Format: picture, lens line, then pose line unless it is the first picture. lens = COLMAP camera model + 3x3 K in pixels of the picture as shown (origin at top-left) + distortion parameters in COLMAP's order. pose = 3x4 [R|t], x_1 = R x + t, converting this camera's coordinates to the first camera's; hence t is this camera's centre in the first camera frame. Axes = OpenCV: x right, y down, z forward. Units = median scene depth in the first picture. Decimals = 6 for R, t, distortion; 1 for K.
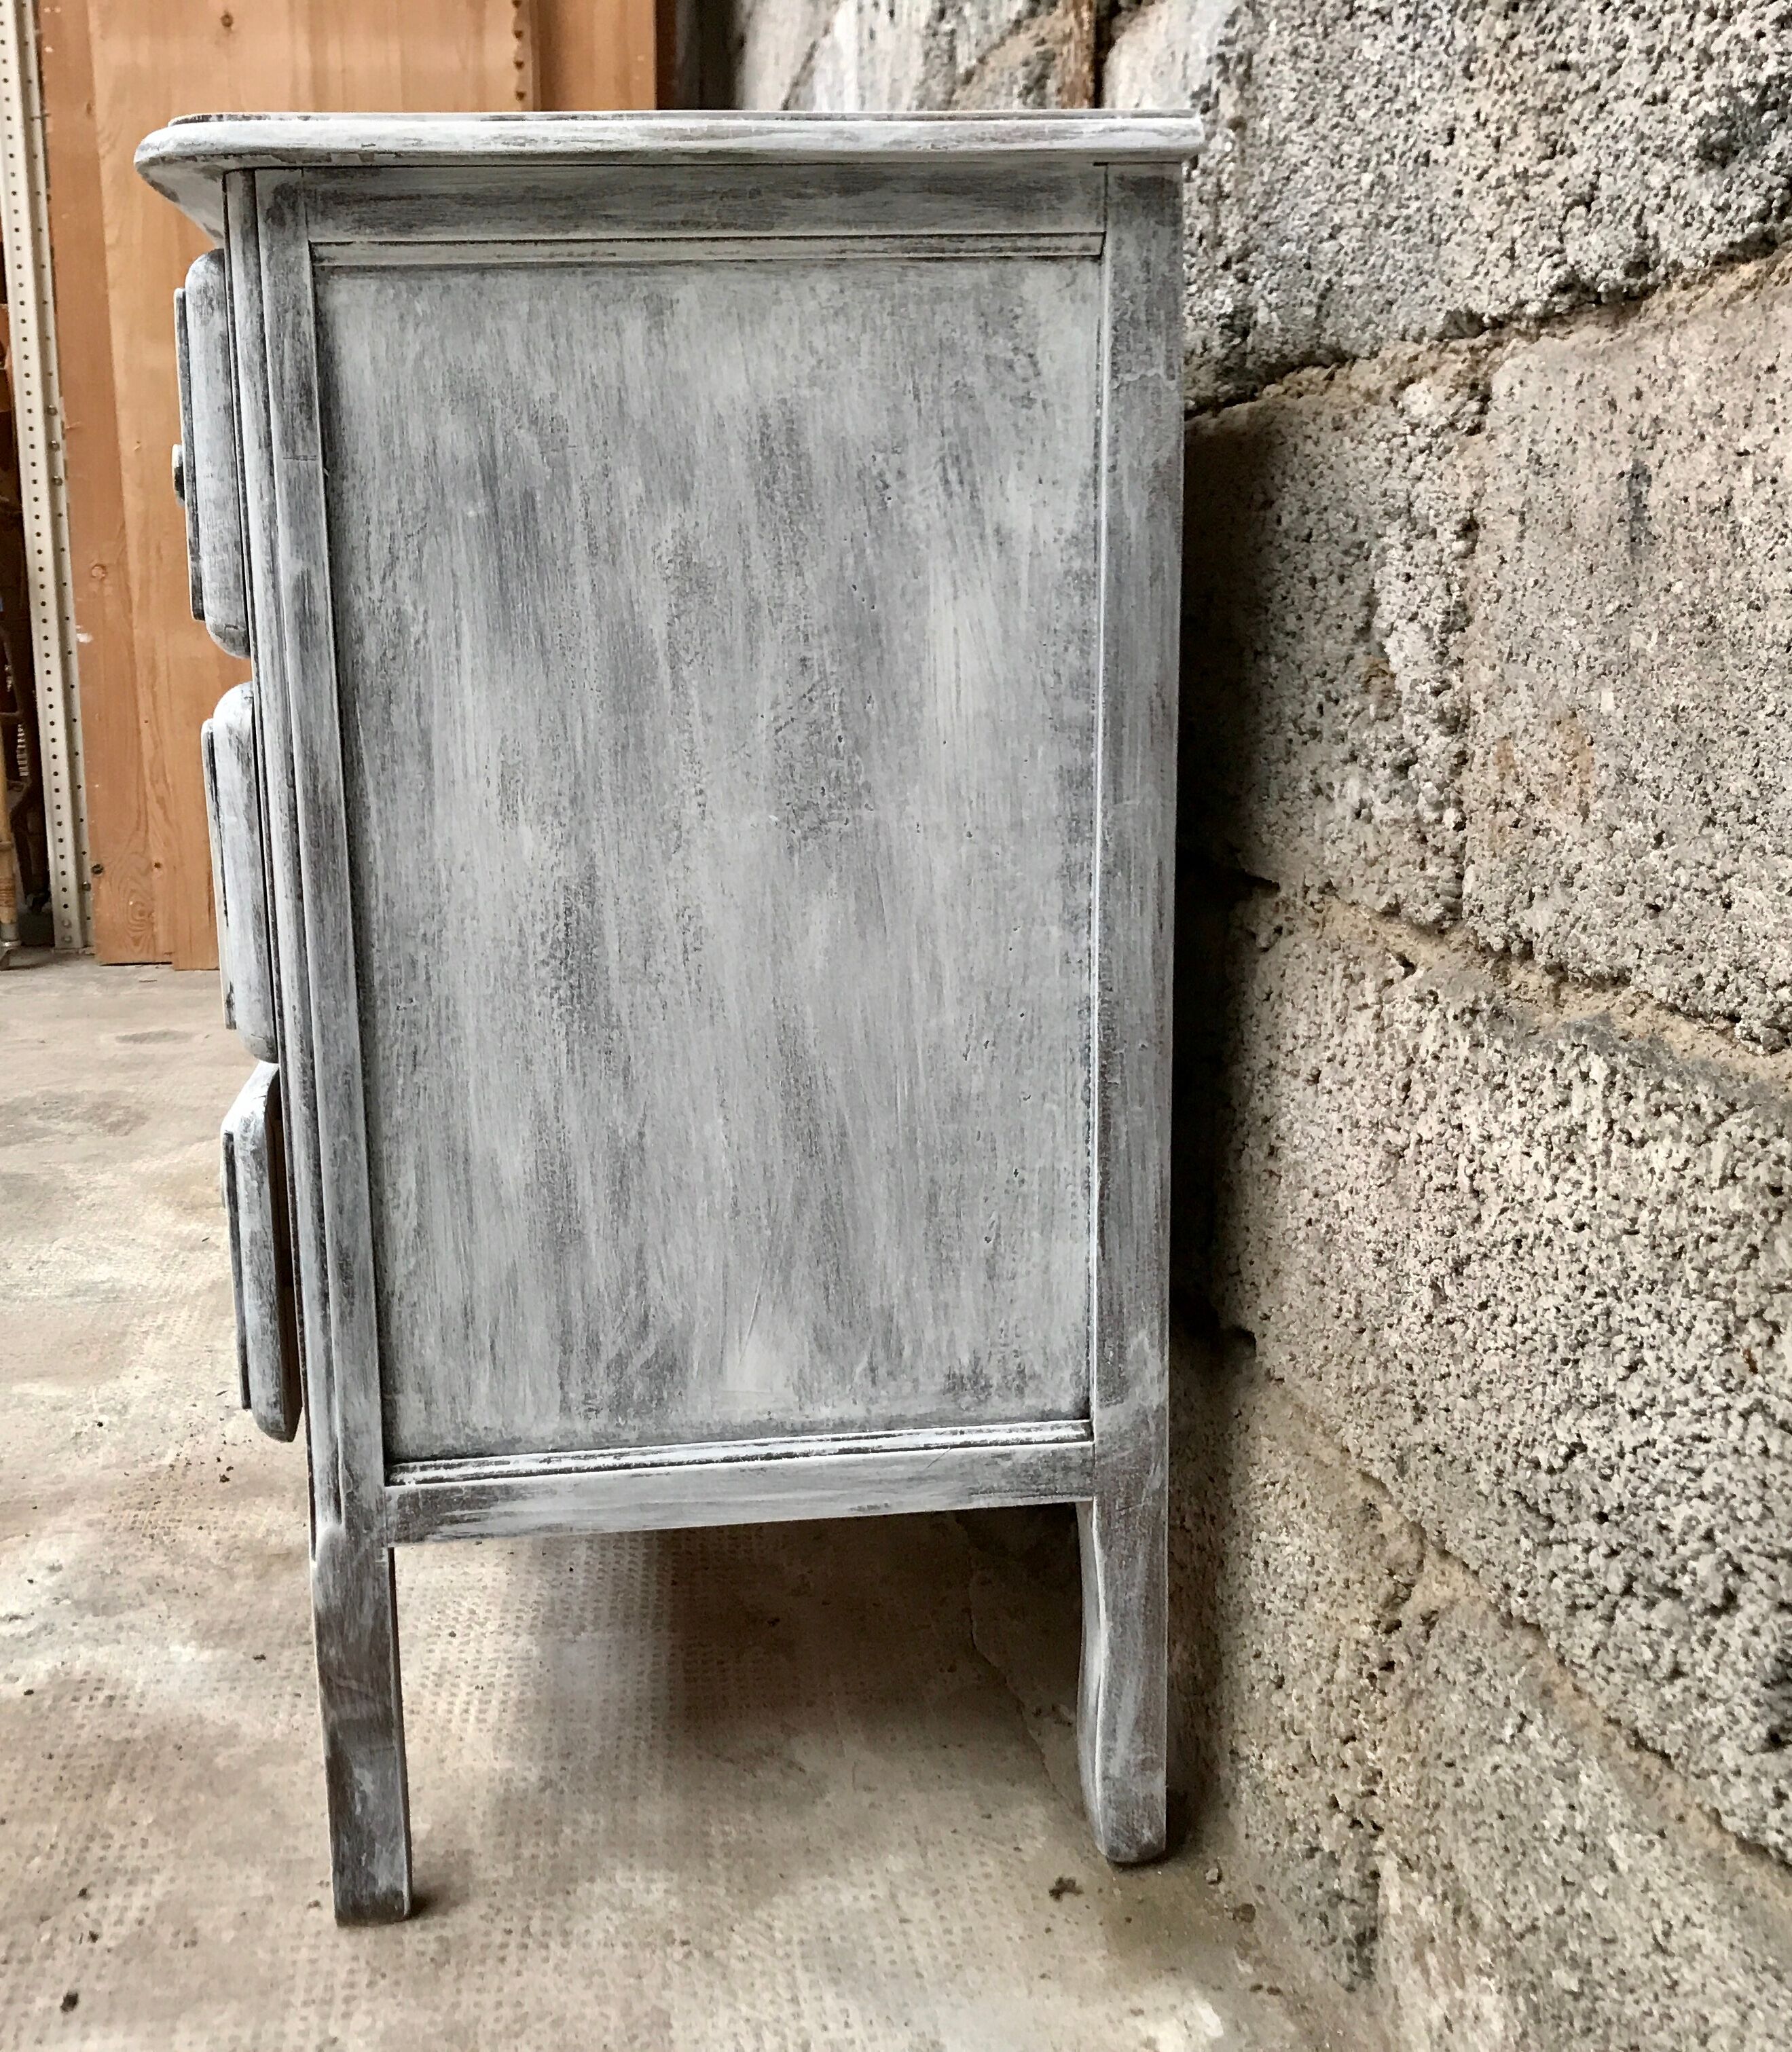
lens RADIAL K [[2240.0, 0, 755.6], [0, 2240.0, 1030.8], [0, 0, 1]] dist [0.018742, 0.000000]
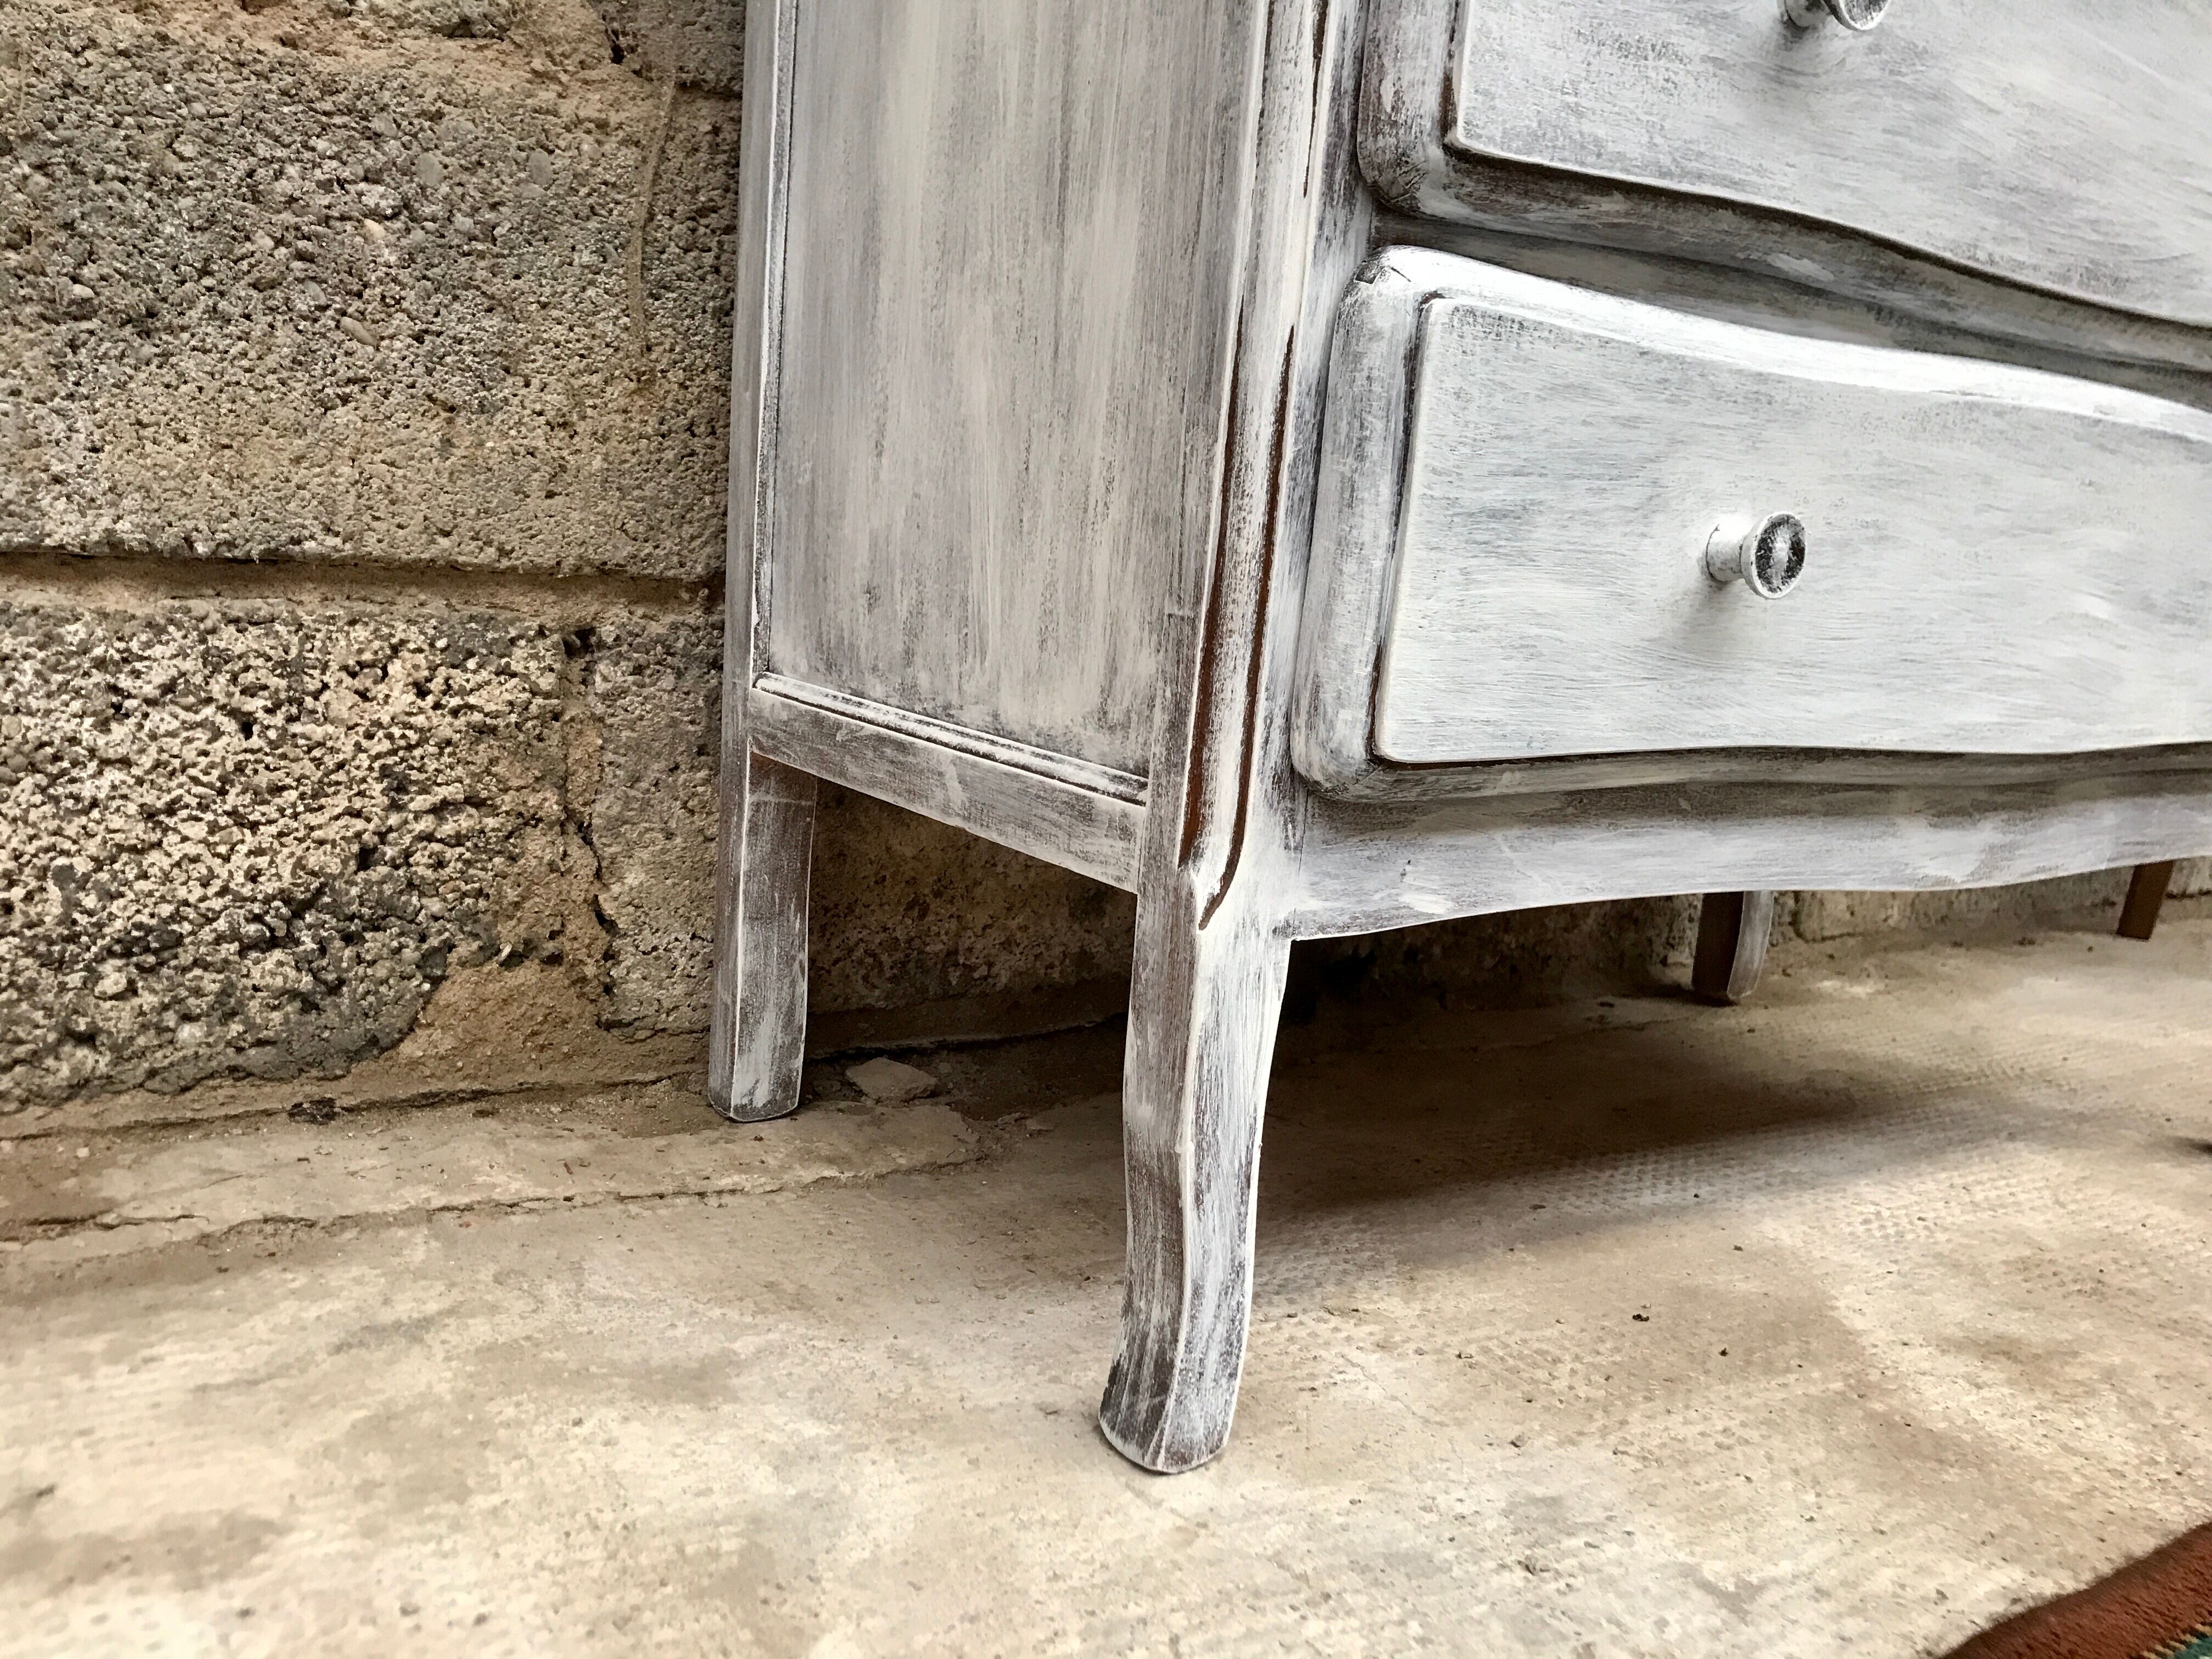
lens RADIAL K [[1842.1, 0, 1096.0], [0, 1842.1, 864.4], [0, 0, 1]] dist [0.006424, 0.006824]
pose [[-0.468857, -0.175135, 0.865737, -0.742712], [0.117545, 0.959056, 0.257672, -0.091946], [-0.875418, 0.222574, -0.429074, 2.030996]]
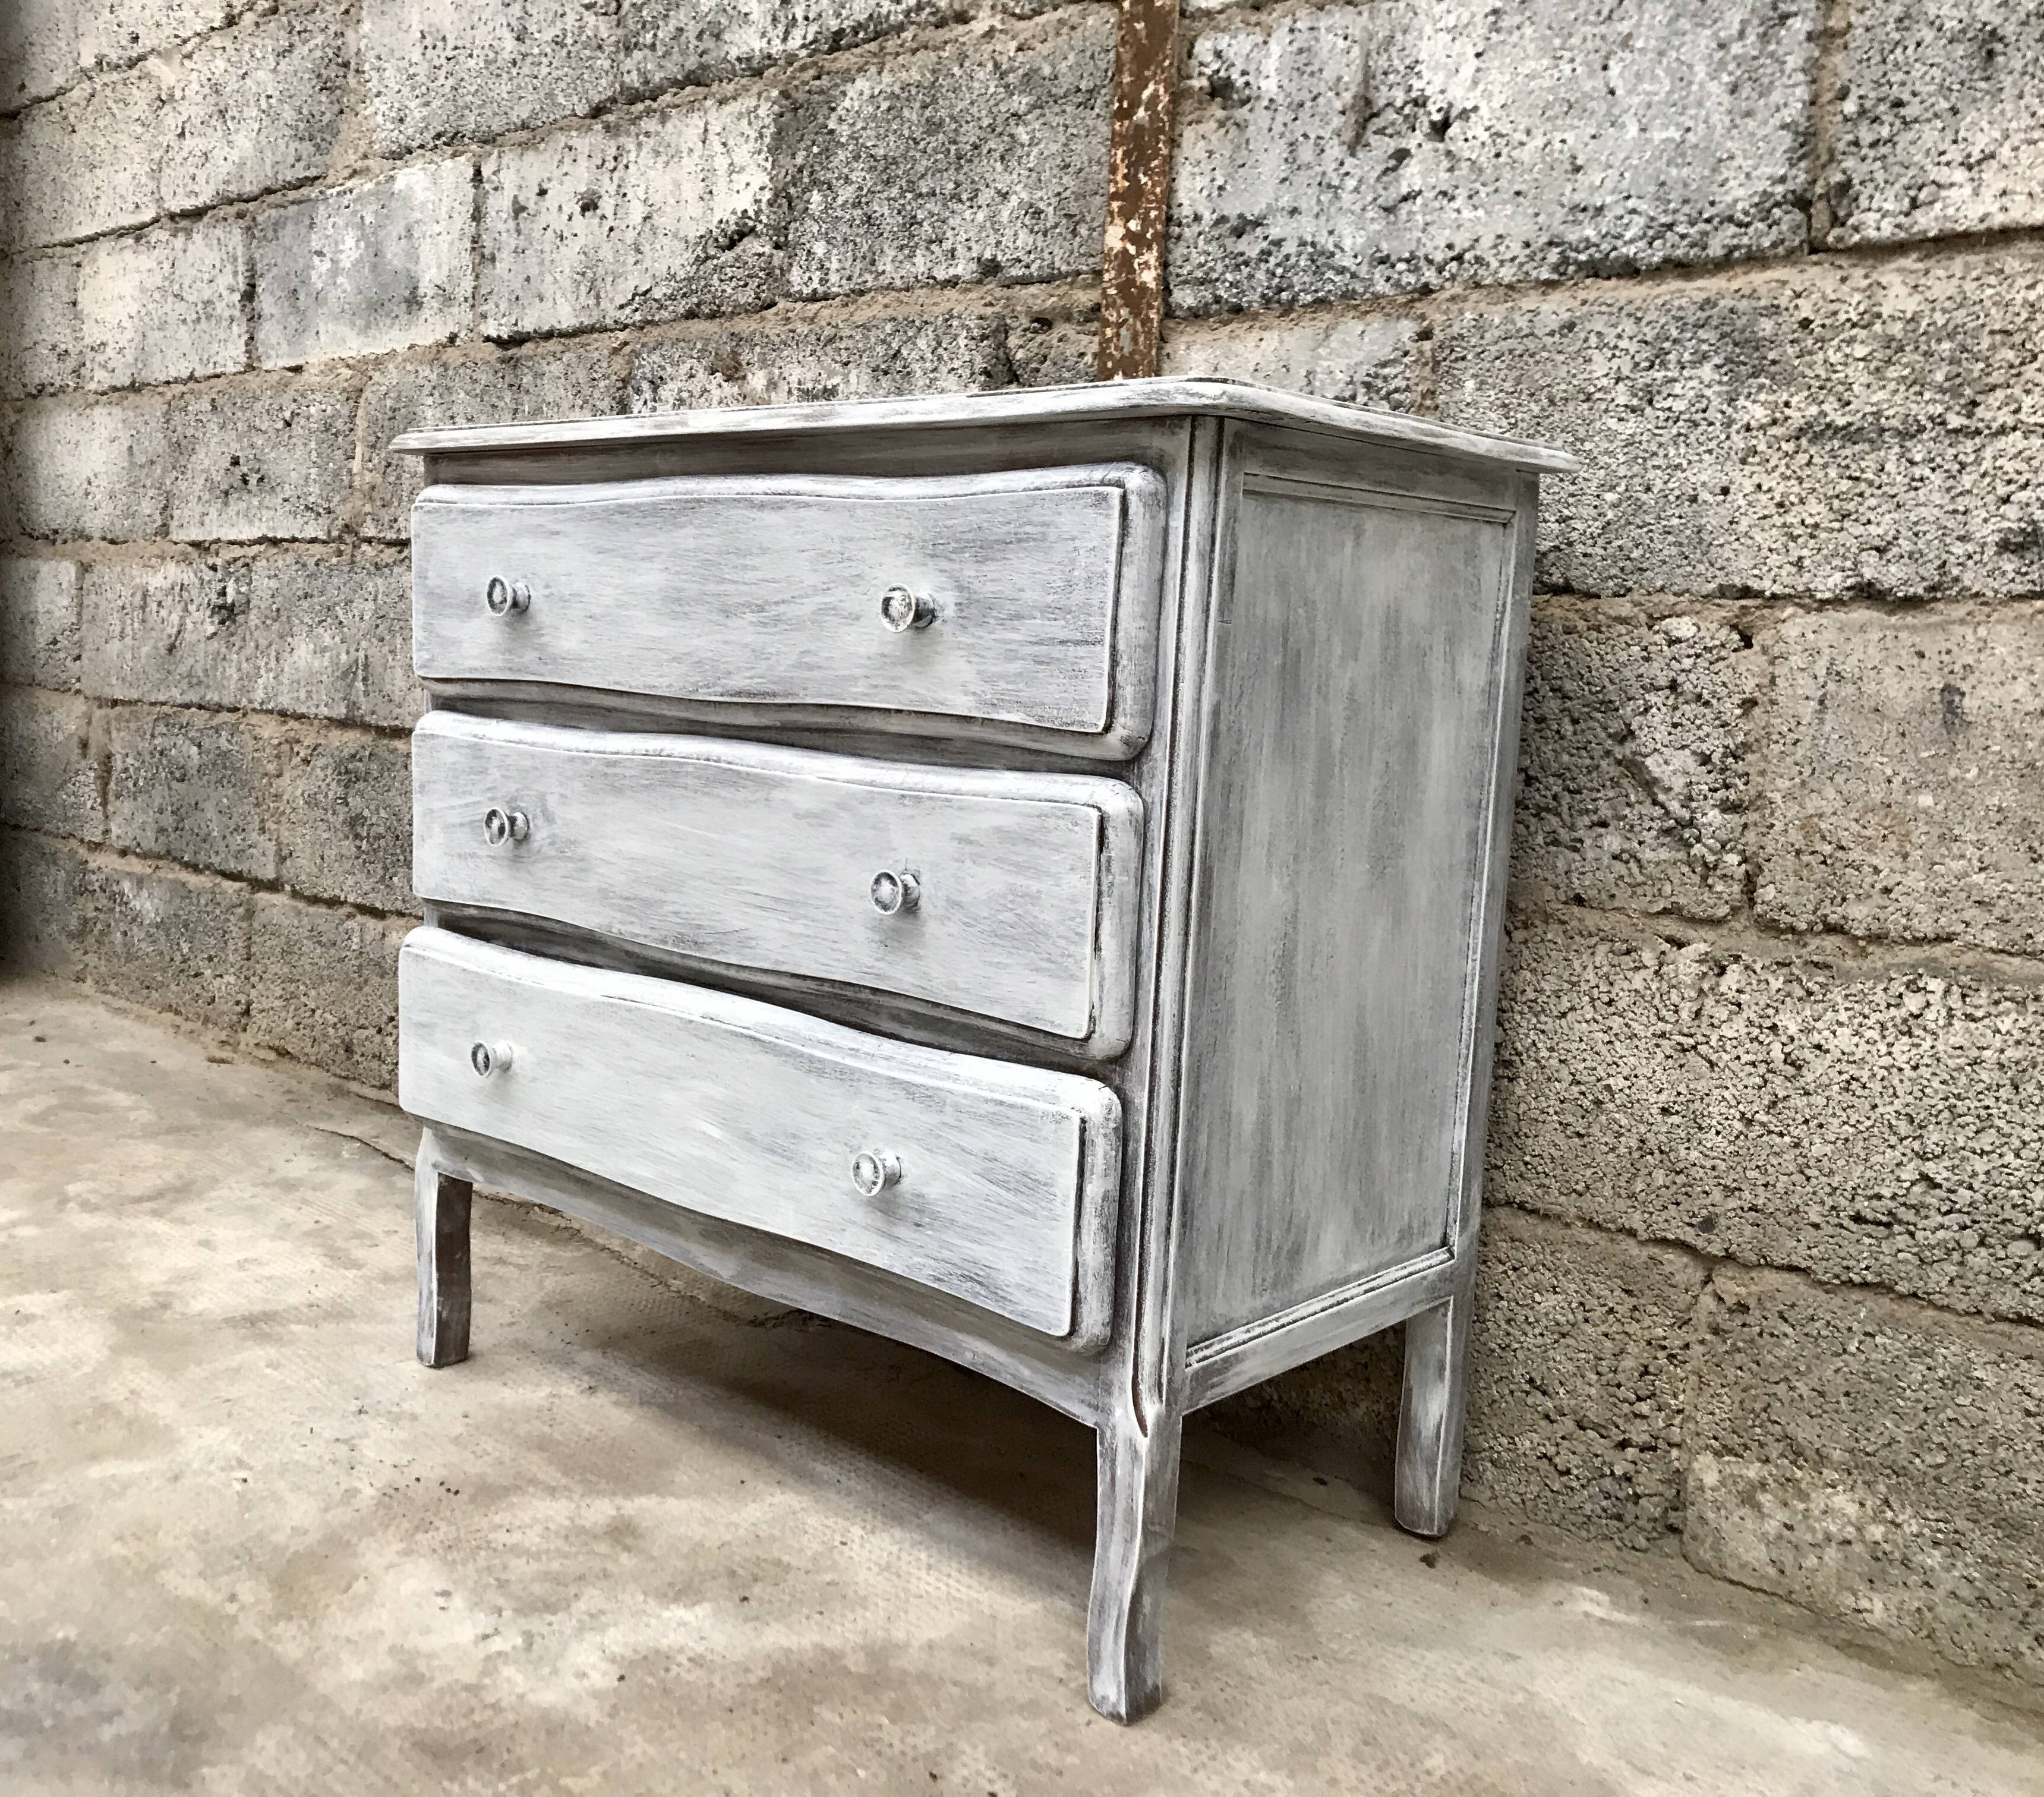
lens RADIAL K [[1983.1, 0, 940.0], [0, 1983.1, 916.1], [0, 0, 1]] dist [0.005200, 0.000000]
pose [[0.755084, -0.041682, 0.654302, -1.037329], [0.078177, 0.996581, -0.026732, -0.047402], [-0.650951, 0.071337, 0.755760, 0.176917]]
